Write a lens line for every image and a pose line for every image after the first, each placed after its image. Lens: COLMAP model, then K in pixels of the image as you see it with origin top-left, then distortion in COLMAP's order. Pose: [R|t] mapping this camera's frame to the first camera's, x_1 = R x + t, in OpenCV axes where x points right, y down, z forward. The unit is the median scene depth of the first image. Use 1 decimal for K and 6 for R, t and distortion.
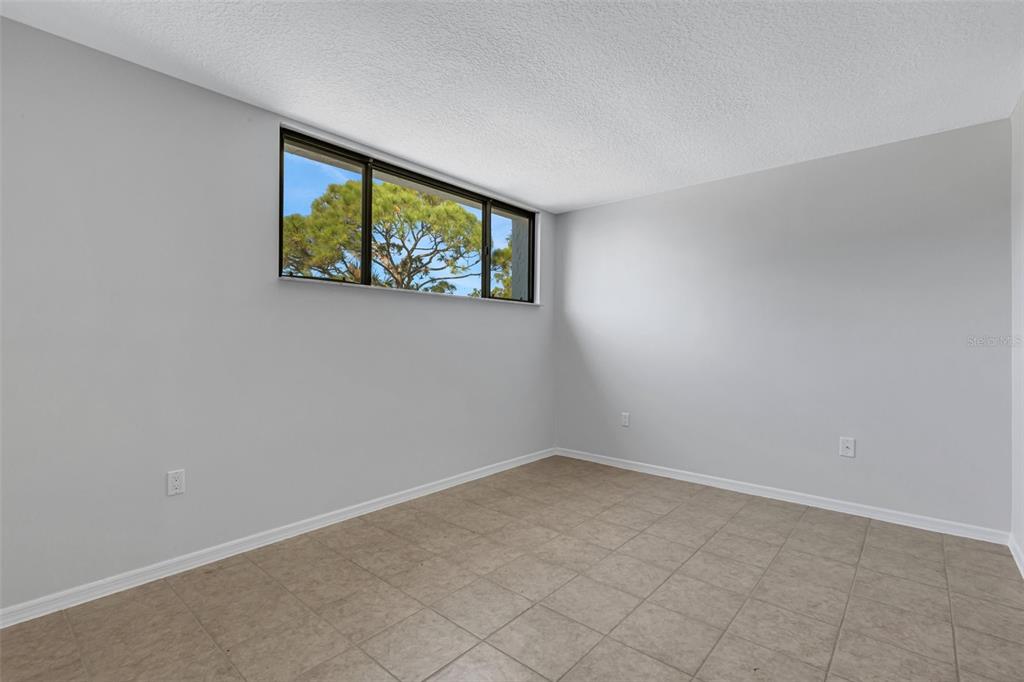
lens RADIAL K [[467.4, 0, 516.2], [0, 467.4, 340.6], [0, 0, 1]] dist [0.003975, -0.000587]
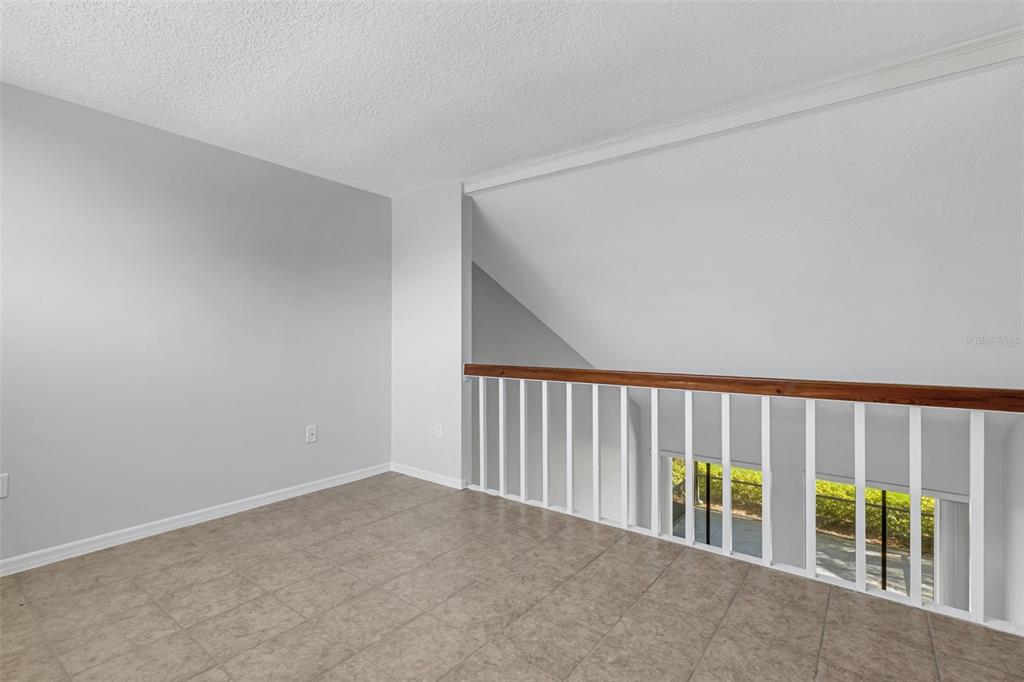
lens RADIAL K [[467.4, 0, 512.4], [0, 467.4, 341.2], [0, 0, 1]] dist [0.003975, -0.000587]
pose [[-0.056492, -0.005183, 0.998390, -0.554769], [-0.002659, 0.999984, 0.005041, -0.006590], [-0.998400, -0.002370, -0.056505, 0.705055]]
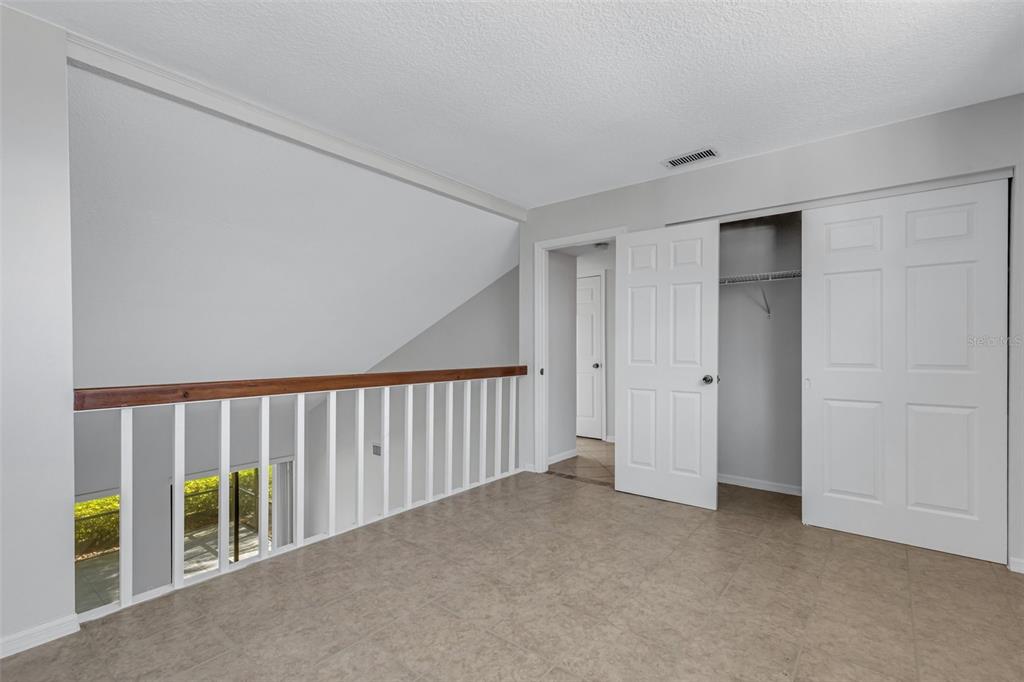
lens RADIAL K [[467.4, 0, 508.4], [0, 467.4, 342.3], [0, 0, 1]] dist [0.003975, -0.000587]
pose [[-0.999758, -0.004098, -0.021636, 0.203891], [-0.004011, 0.999984, -0.004056, -0.004815], [0.021653, -0.003968, -0.999758, 1.540171]]
